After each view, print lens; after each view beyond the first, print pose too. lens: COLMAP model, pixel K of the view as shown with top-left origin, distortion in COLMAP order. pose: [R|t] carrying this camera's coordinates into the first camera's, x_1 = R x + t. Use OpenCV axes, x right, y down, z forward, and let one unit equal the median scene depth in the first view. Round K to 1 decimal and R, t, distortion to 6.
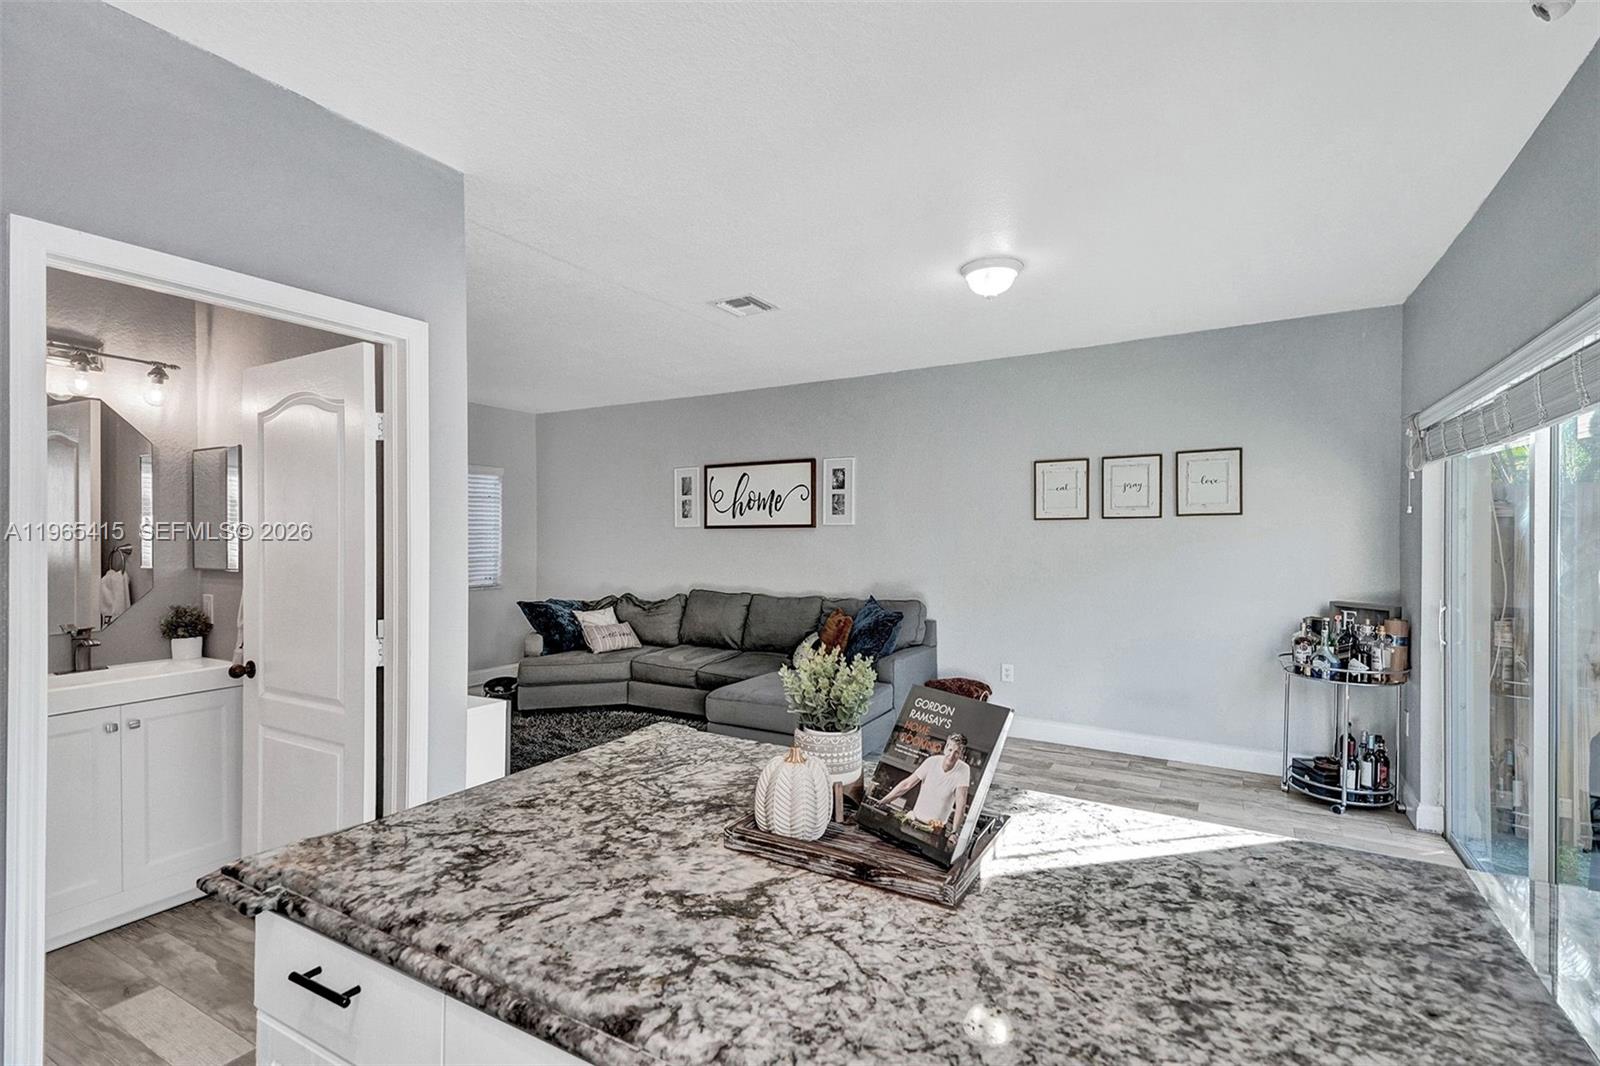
lens RADIAL K [[741.6, 0, 804.9], [0, 741.6, 535.7], [0, 0, 1]] dist [0.050023, -0.017730]
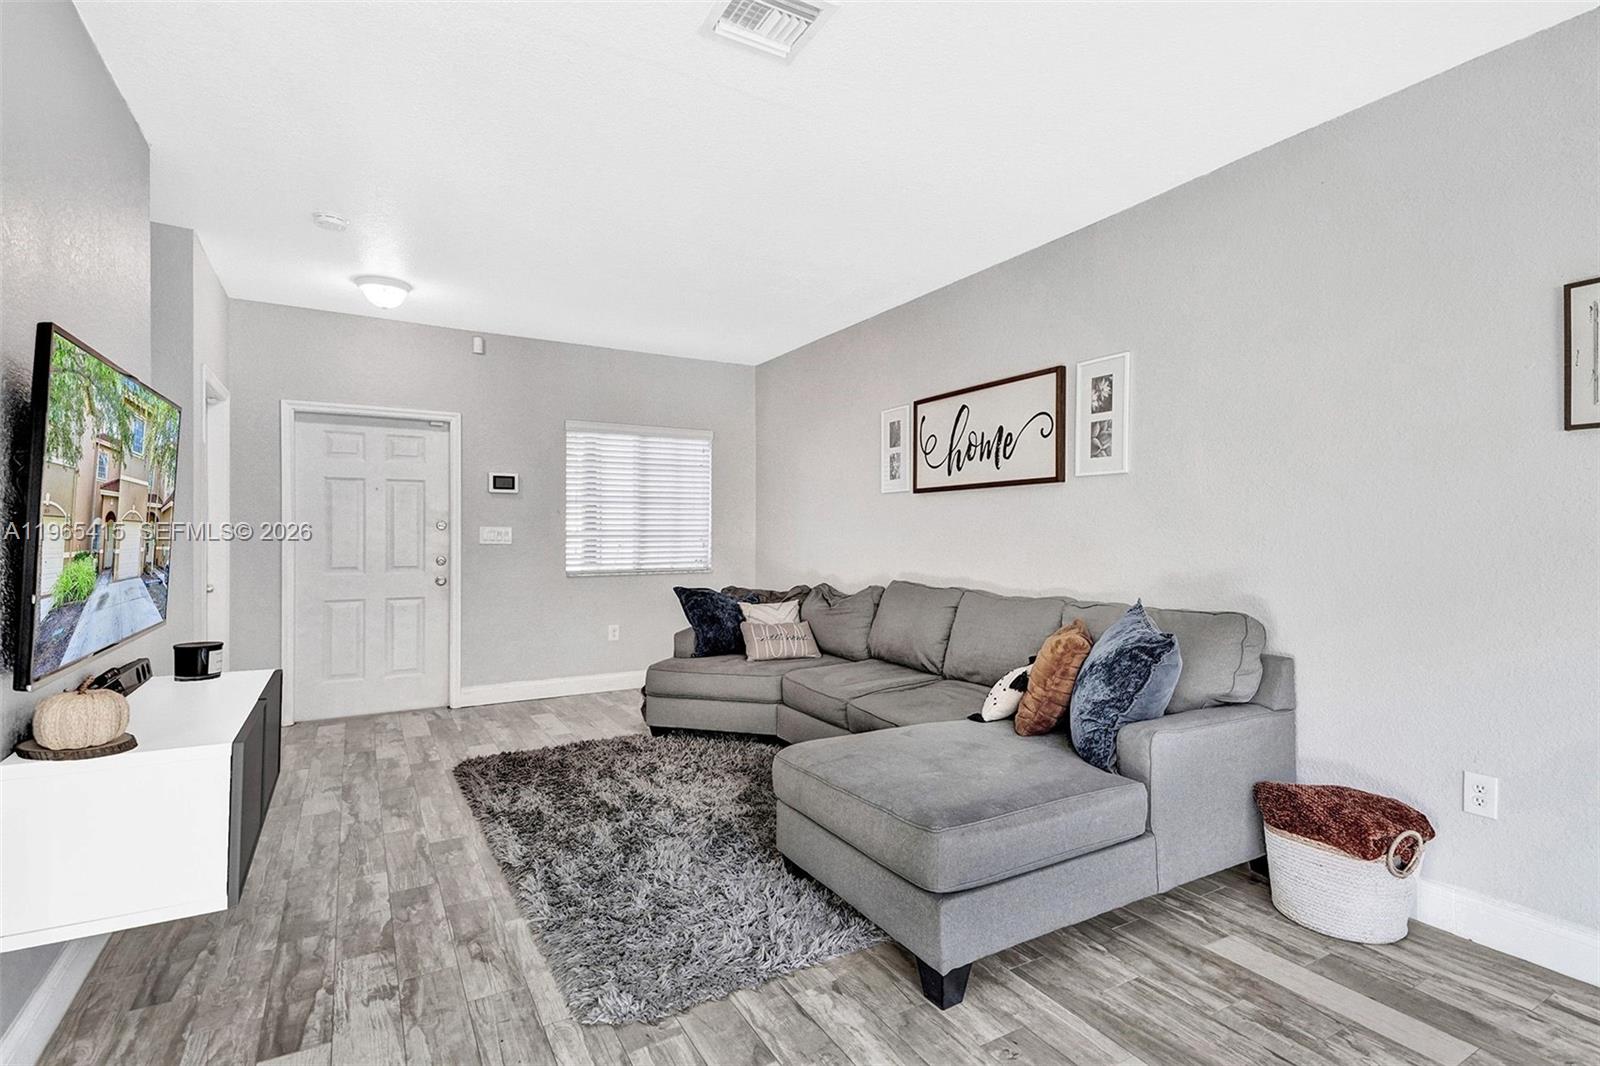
lens RADIAL K [[762.6, 0, 799.3], [0, 762.6, 537.2], [0, 0, 1]] dist [0.036267, -0.000499]
pose [[0.869127, 0.005356, -0.494560, 0.134027], [-0.003307, 0.999982, 0.005019, 0.030815], [0.494578, -0.002726, 0.869129, 0.362277]]
